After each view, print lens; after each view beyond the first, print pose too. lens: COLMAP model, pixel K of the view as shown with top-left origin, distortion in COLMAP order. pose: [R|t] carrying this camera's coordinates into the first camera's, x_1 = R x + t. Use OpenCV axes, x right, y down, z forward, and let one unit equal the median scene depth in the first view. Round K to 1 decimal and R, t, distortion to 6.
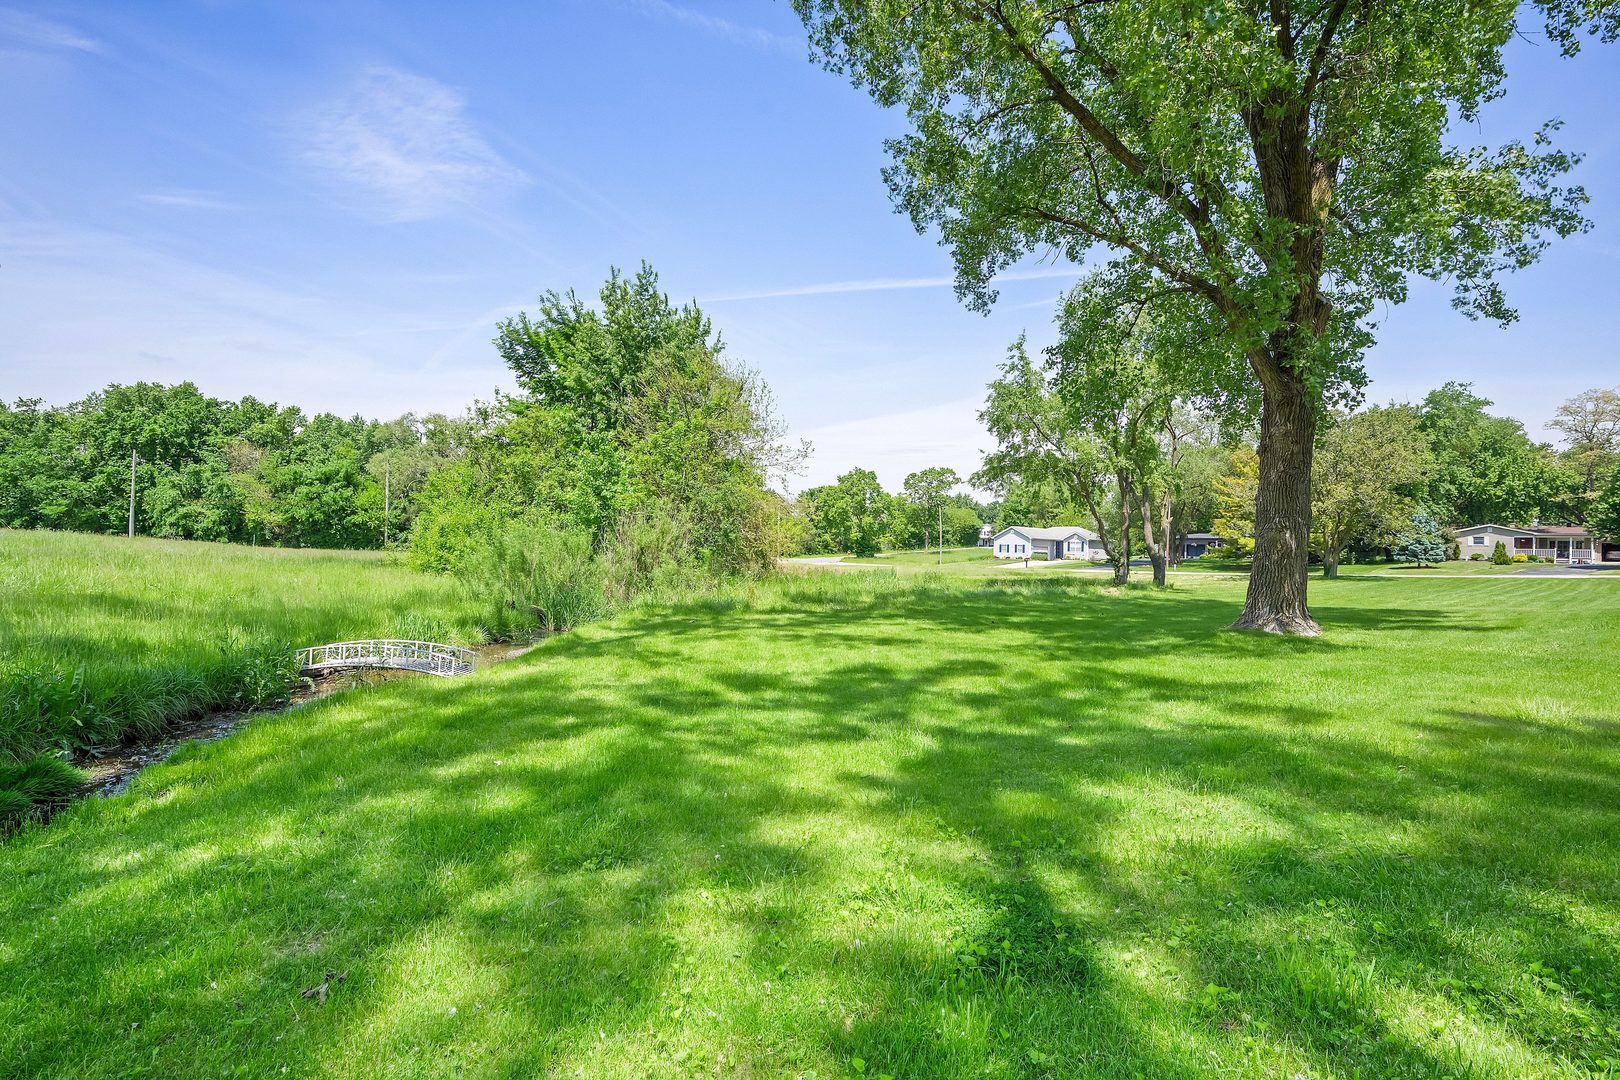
lens RADIAL K [[789.2, 0, 797.7], [0, 789.2, 548.5], [0, 0, 1]] dist [-0.005107, 0.000343]
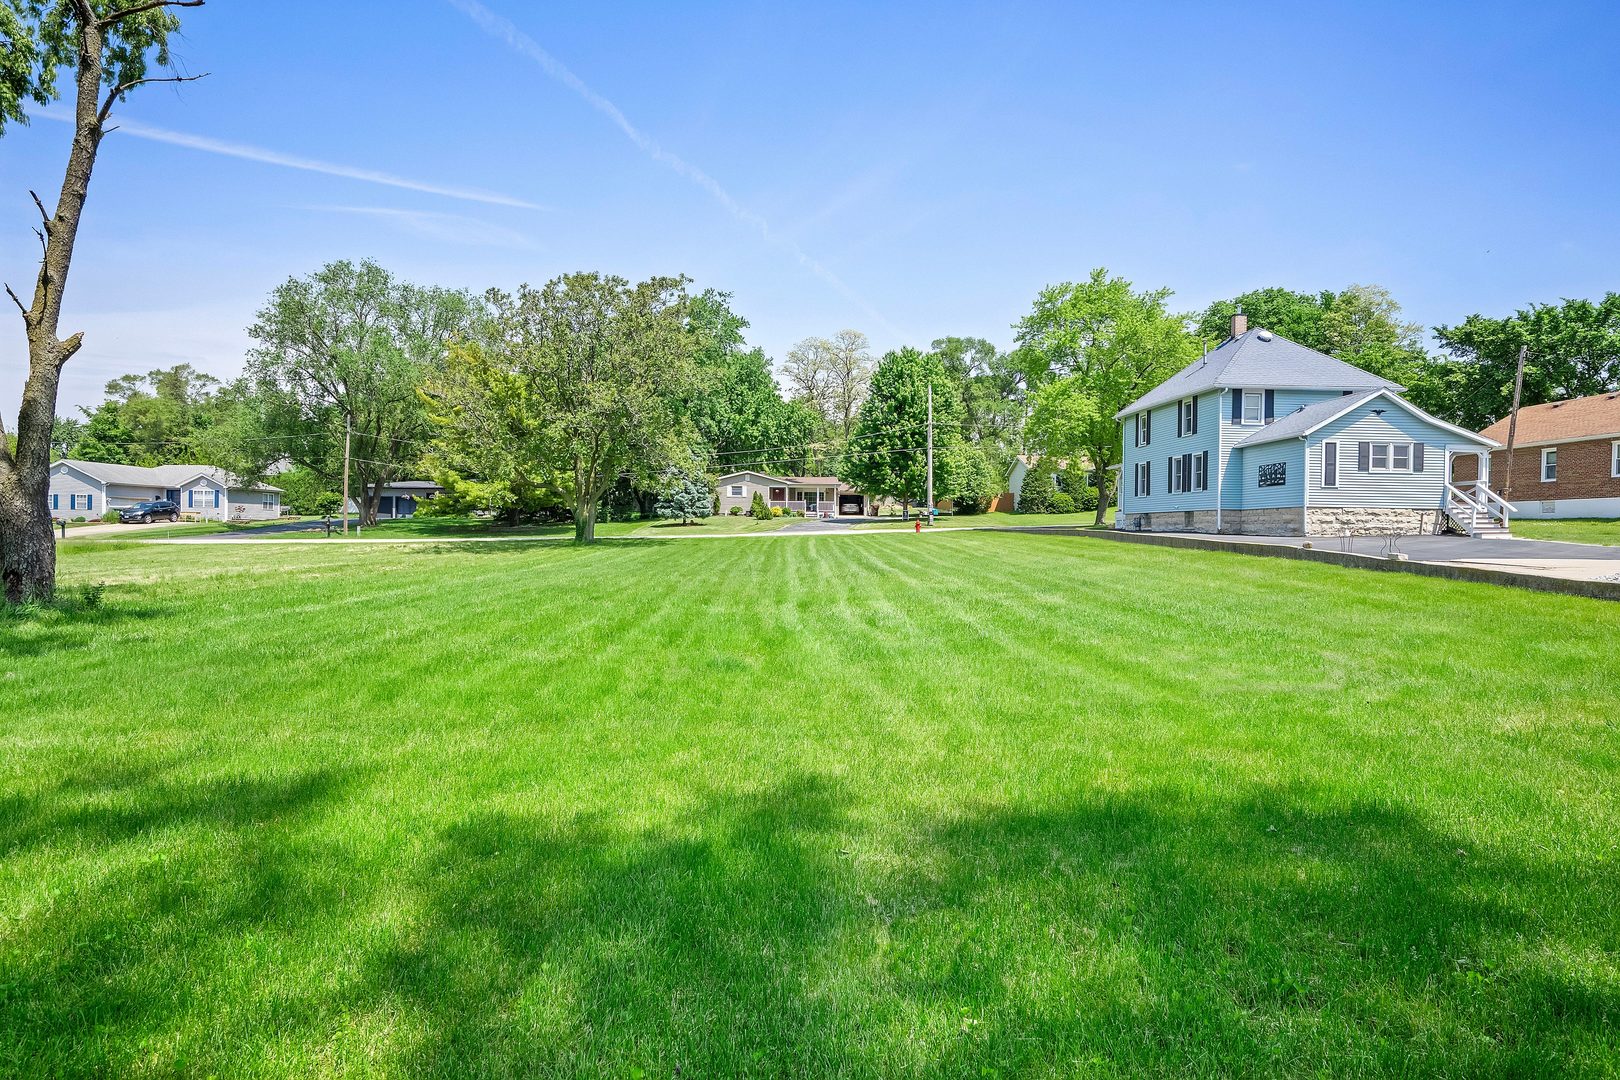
lens RADIAL K [[864.3, 0, 799.3], [0, 864.3, 535.3], [0, 0, 1]] dist [-0.004832, 0.001056]
pose [[0.661471, -0.023433, 0.749604, 0.218947], [0.003218, 0.999591, 0.028408, 0.009979], [-0.749964, -0.016379, 0.661276, 0.333206]]
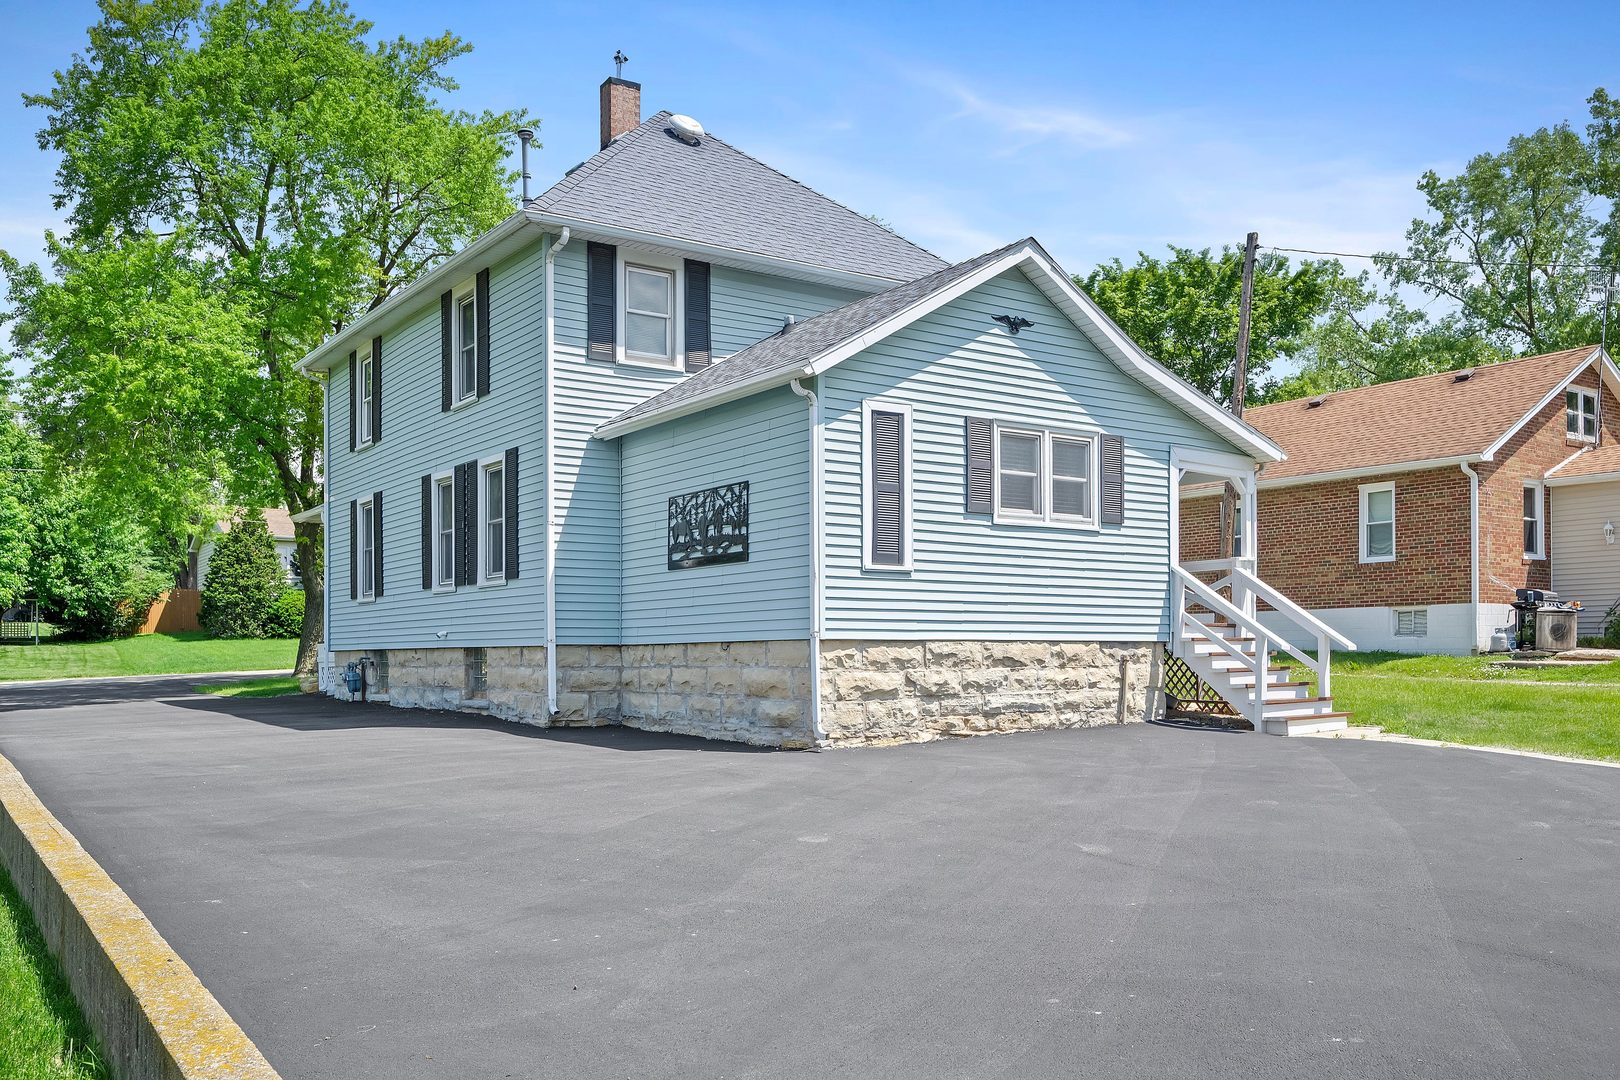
lens RADIAL K [[1394.4, 0, 796.9], [0, 1394.4, 658.6], [0, 0, 1]] dist [-0.046691, -0.001550]
pose [[0.163400, -0.029066, 0.986132, 0.443464], [0.005234, 0.999577, 0.028595, 0.006952], [-0.986546, 0.000489, 0.163483, 0.383075]]
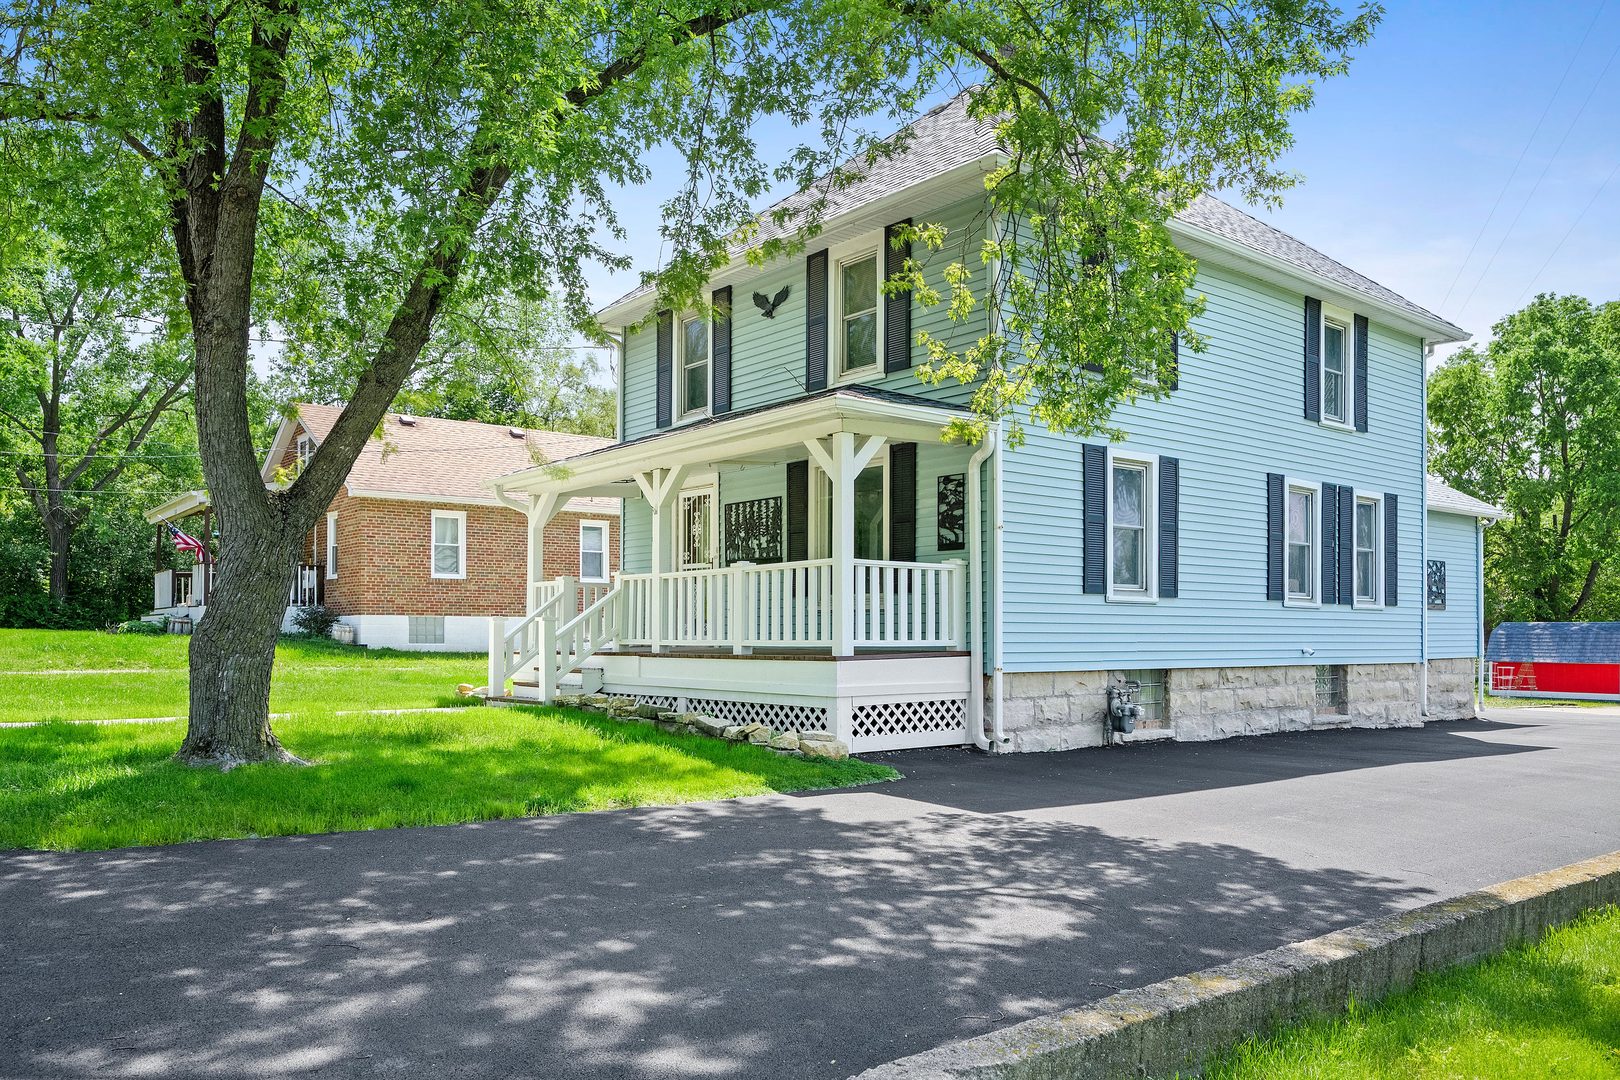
lens RADIAL K [[1149.7, 0, 728.9], [0, 1149.7, 612.1], [0, 0, 1]] dist [0.005114, 0.000670]
pose [[-0.991848, -0.024668, 0.125018, 0.692457], [-0.027812, 0.999338, -0.023469, 0.009510], [-0.124356, -0.026755, -0.991877, 0.633241]]
